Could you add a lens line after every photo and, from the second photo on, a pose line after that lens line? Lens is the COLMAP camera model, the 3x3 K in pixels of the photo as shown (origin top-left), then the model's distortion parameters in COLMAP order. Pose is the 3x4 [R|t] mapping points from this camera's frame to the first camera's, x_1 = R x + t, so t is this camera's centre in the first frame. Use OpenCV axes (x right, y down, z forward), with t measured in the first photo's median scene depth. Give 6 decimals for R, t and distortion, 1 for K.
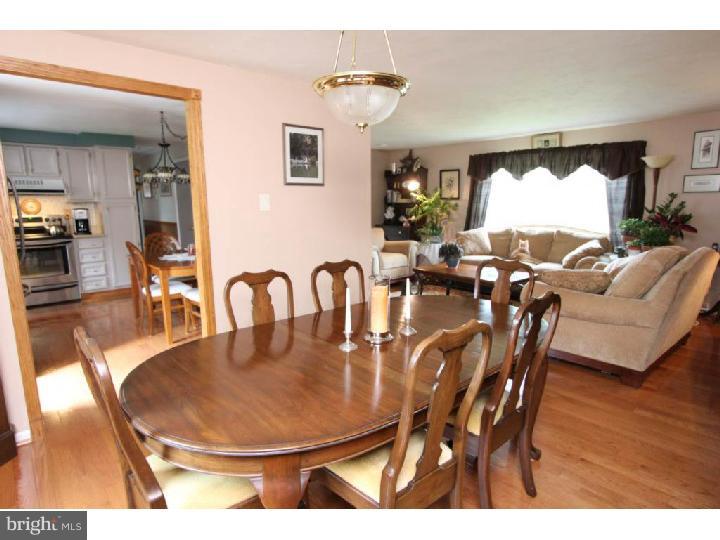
lens RADIAL K [[424.9, 0, 360.0], [0, 424.9, 270.0], [0, 0, 1]] dist [-0.001670, -0.000359]
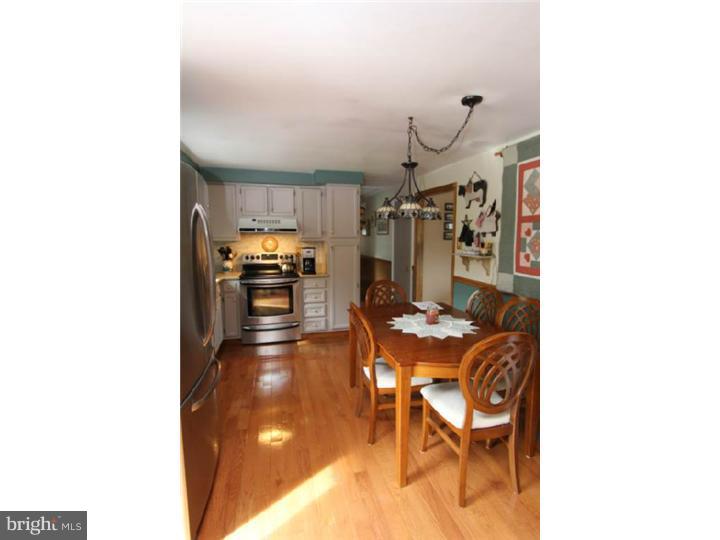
lens RADIAL K [[343.4, 0, 360.0], [0, 343.4, 270.0], [0, 0, 1]] dist [-0.000321, -0.000031]
pose [[0.898404, 0.051359, -0.436156, -0.198853], [-0.079663, 0.995721, -0.046842, -0.064233], [0.431884, 0.076829, 0.898651, 0.335541]]
